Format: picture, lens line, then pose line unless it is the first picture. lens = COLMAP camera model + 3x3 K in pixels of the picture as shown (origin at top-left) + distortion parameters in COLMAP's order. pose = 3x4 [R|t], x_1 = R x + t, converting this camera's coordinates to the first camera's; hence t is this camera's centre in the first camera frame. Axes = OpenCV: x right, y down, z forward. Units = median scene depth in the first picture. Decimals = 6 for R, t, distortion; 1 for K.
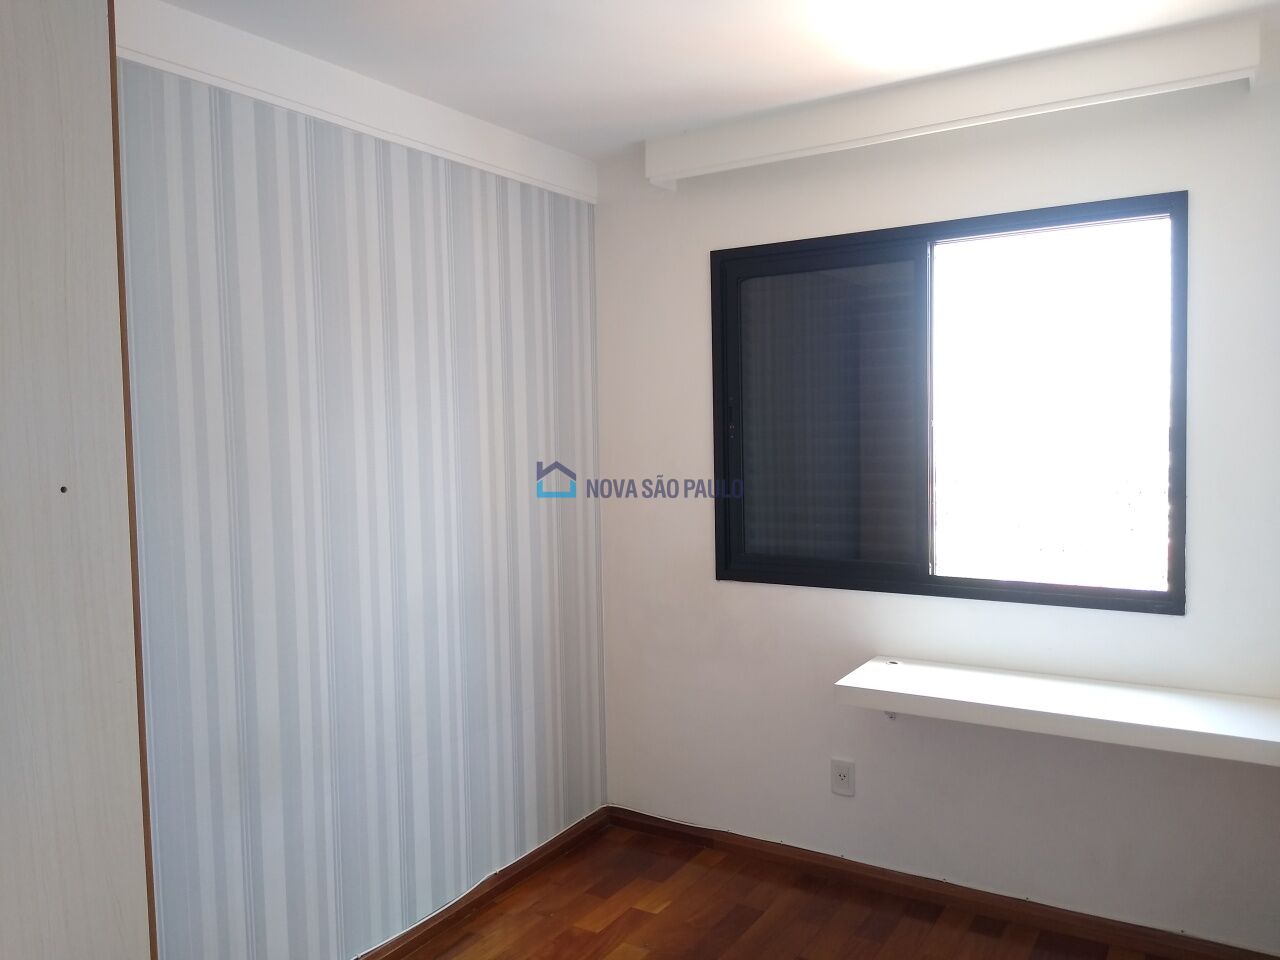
lens RADIAL K [[984.5, 0, 640.0], [0, 984.5, 480.0], [0, 0, 1]] dist [0.010494, 0.000141]
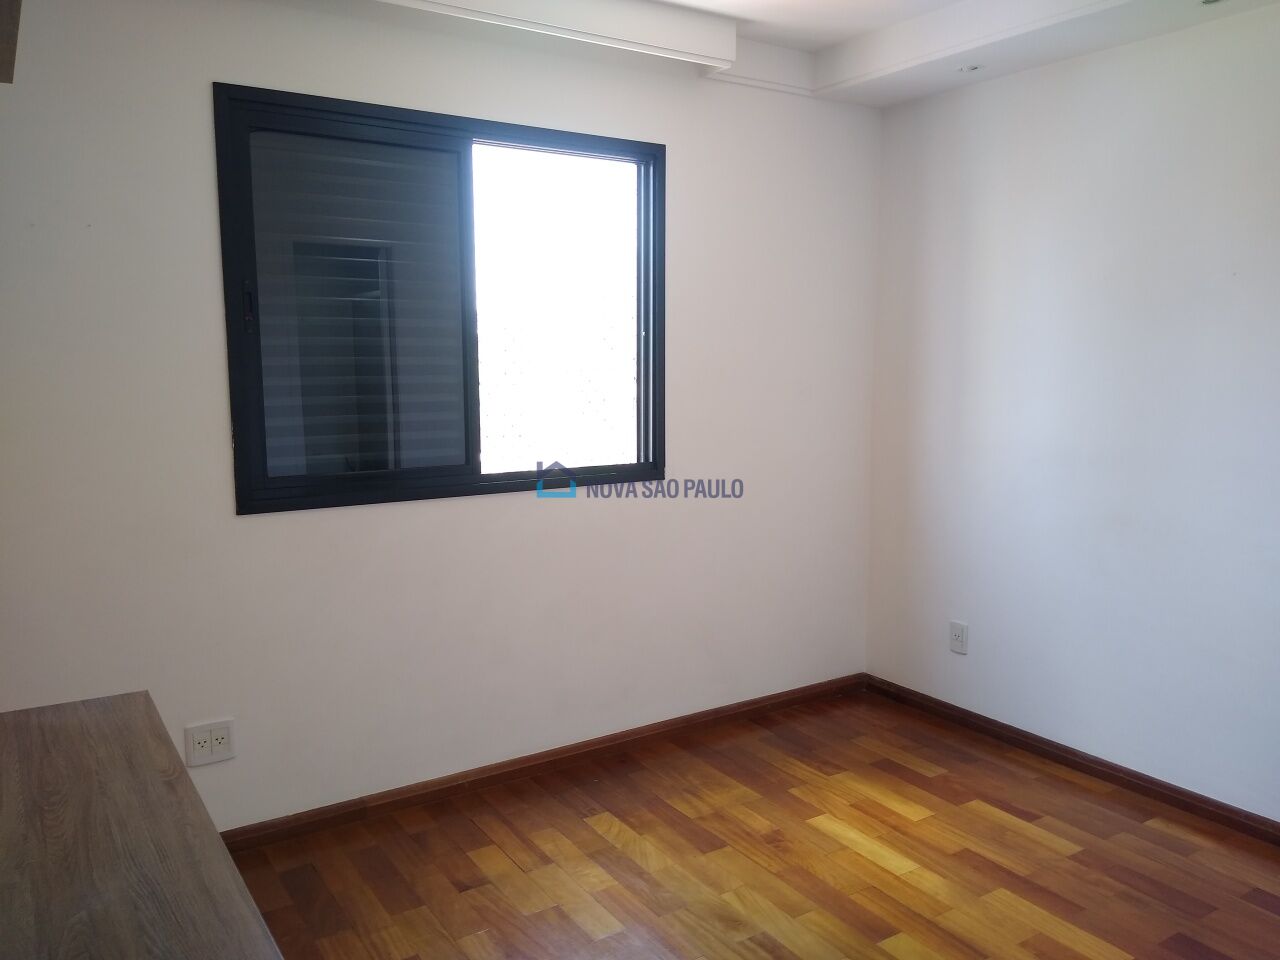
lens RADIAL K [[984.5, 0, 640.0], [0, 984.5, 480.0], [0, 0, 1]] dist [0.010494, 0.000141]
pose [[0.386002, -0.098439, 0.917231, -0.571669], [0.040124, 0.995141, 0.089915, 0.017978], [-0.921625, 0.002095, 0.388076, 0.447033]]
